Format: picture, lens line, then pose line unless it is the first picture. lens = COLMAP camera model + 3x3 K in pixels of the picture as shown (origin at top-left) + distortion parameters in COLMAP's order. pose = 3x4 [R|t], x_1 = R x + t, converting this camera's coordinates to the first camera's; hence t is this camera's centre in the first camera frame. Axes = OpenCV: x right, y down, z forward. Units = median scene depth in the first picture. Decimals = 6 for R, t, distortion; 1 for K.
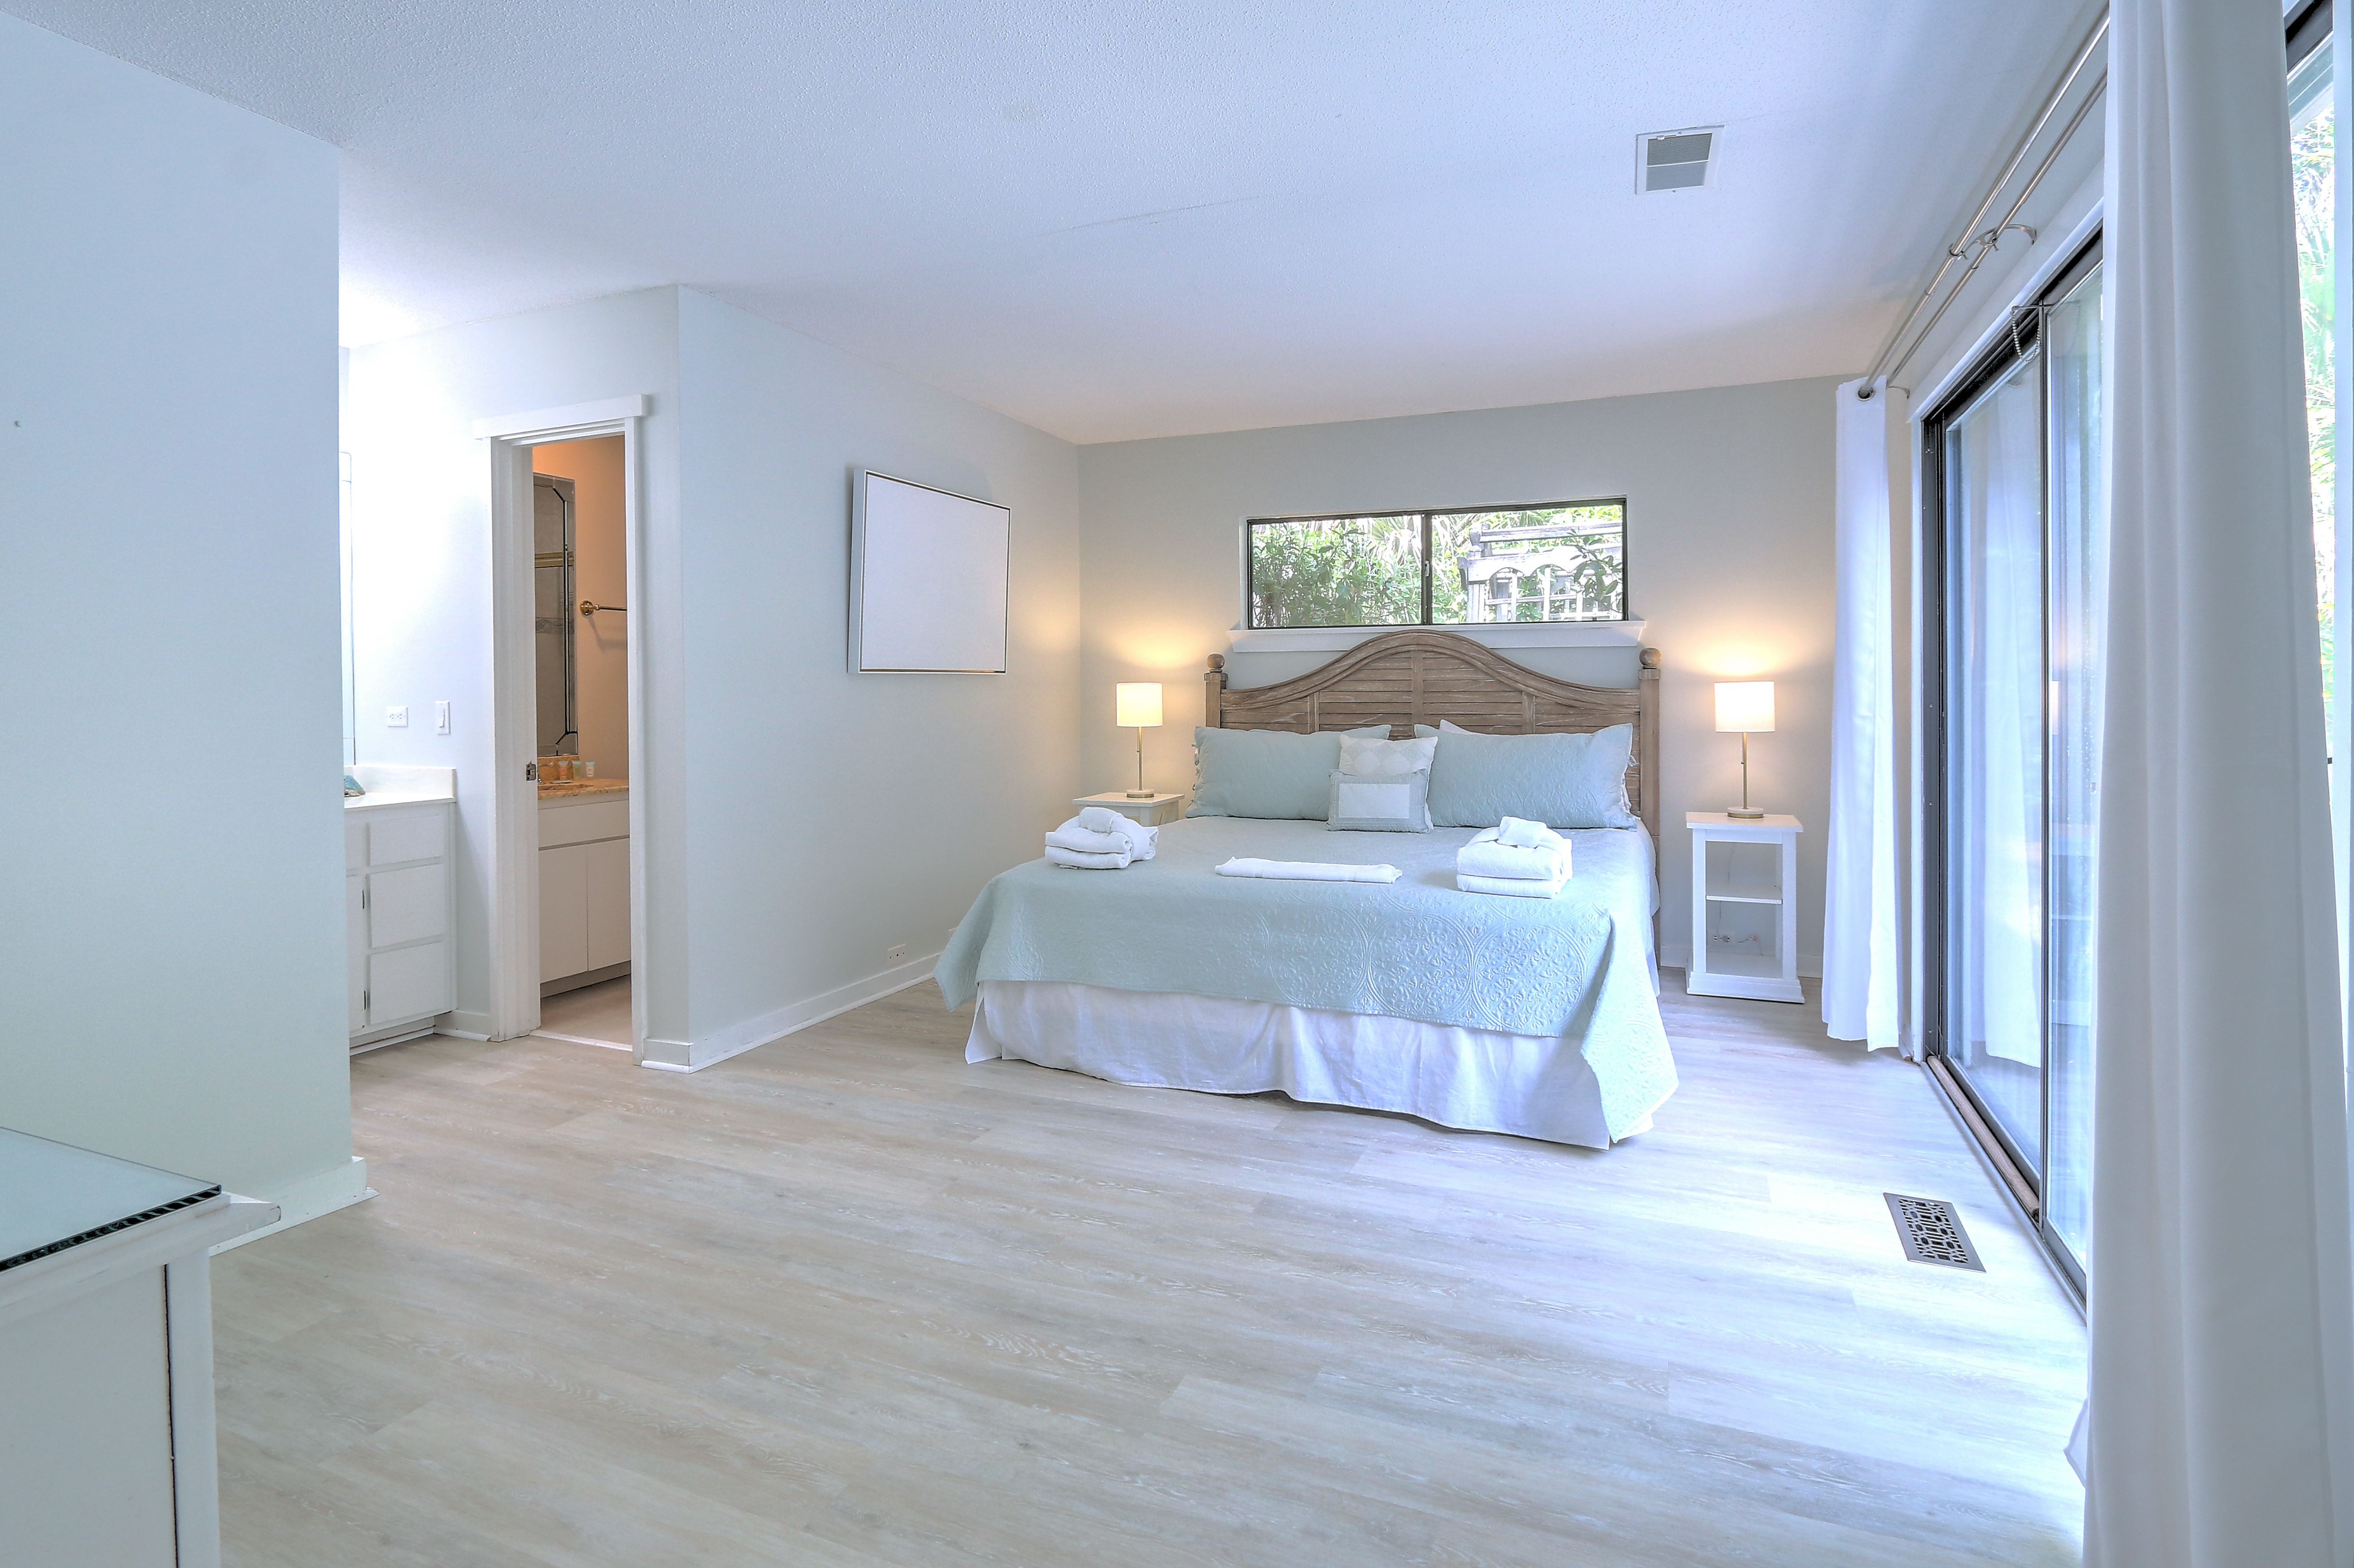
lens RADIAL K [[1115.9, 0, 1201.1], [0, 1115.9, 710.5], [0, 0, 1]] dist [-0.018700, 0.001582]
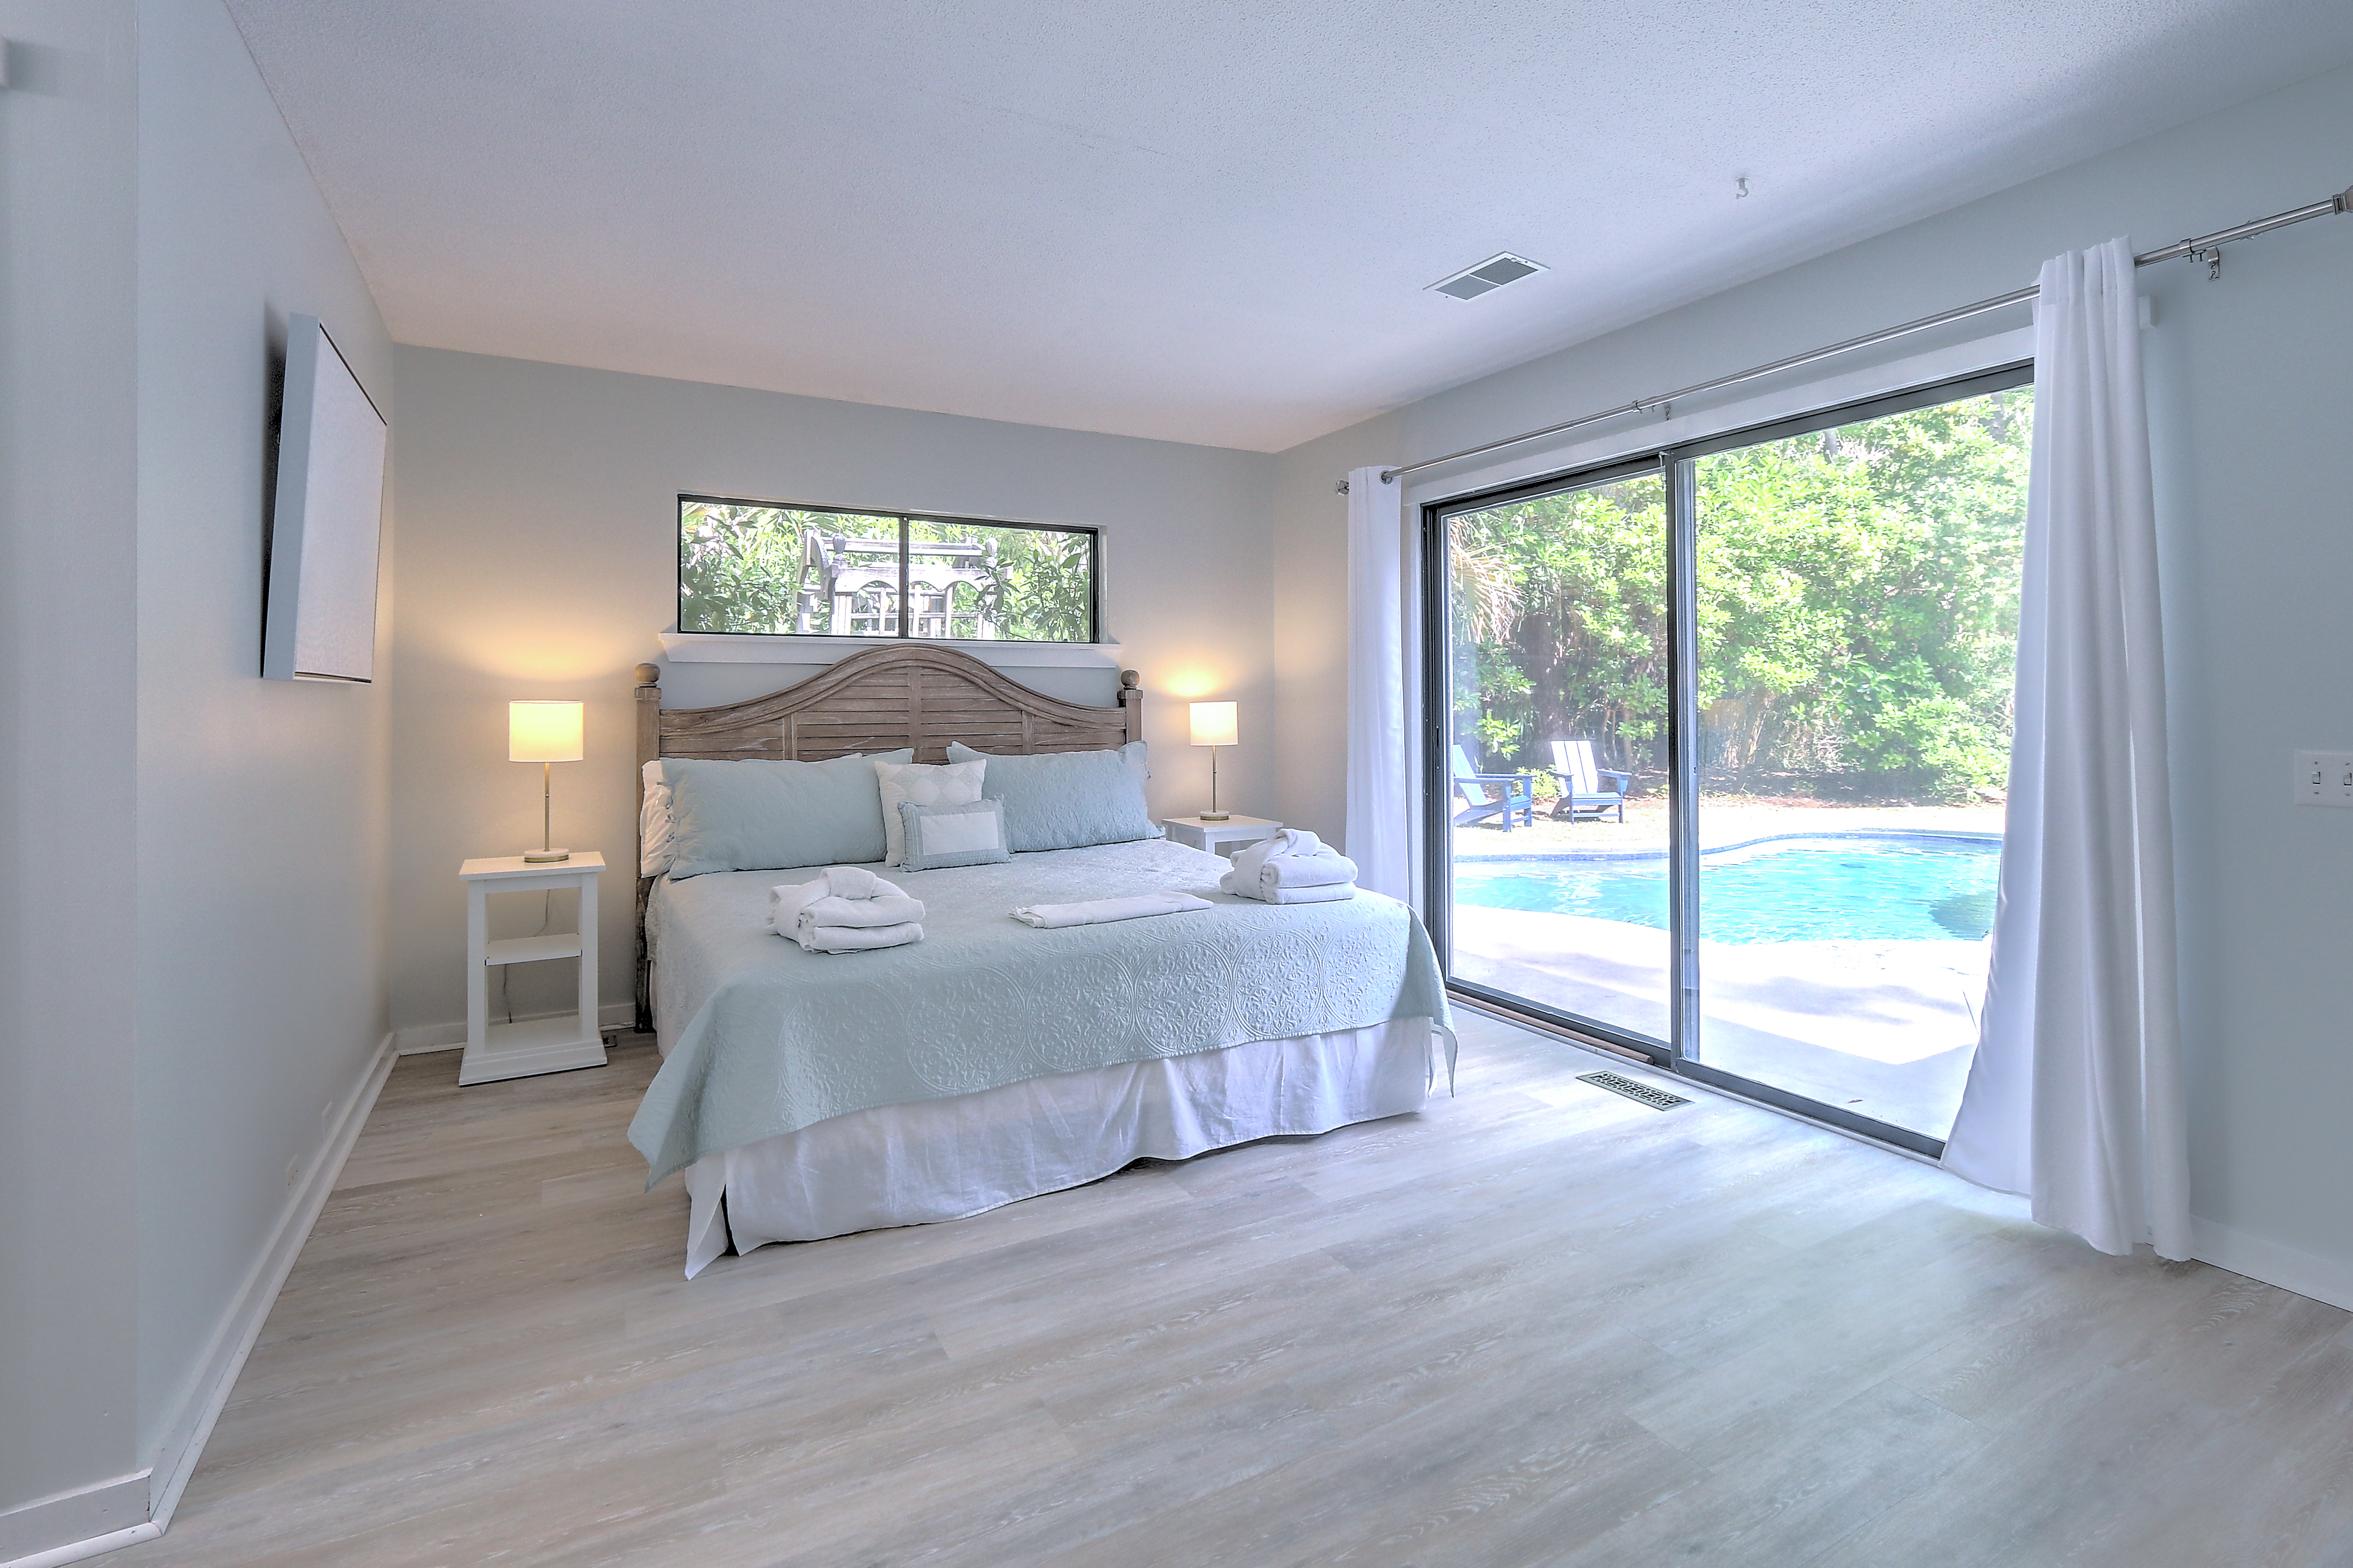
lens RADIAL K [[1115.4, 0, 1200.6], [0, 1115.4, 710.5], [0, 0, 1]] dist [-0.018700, 0.001582]
pose [[0.623441, -0.000949, 0.781870, -0.630191], [0.016350, 0.999796, -0.011824, -0.005571], [-0.781699, 0.020155, 0.623330, 0.426179]]
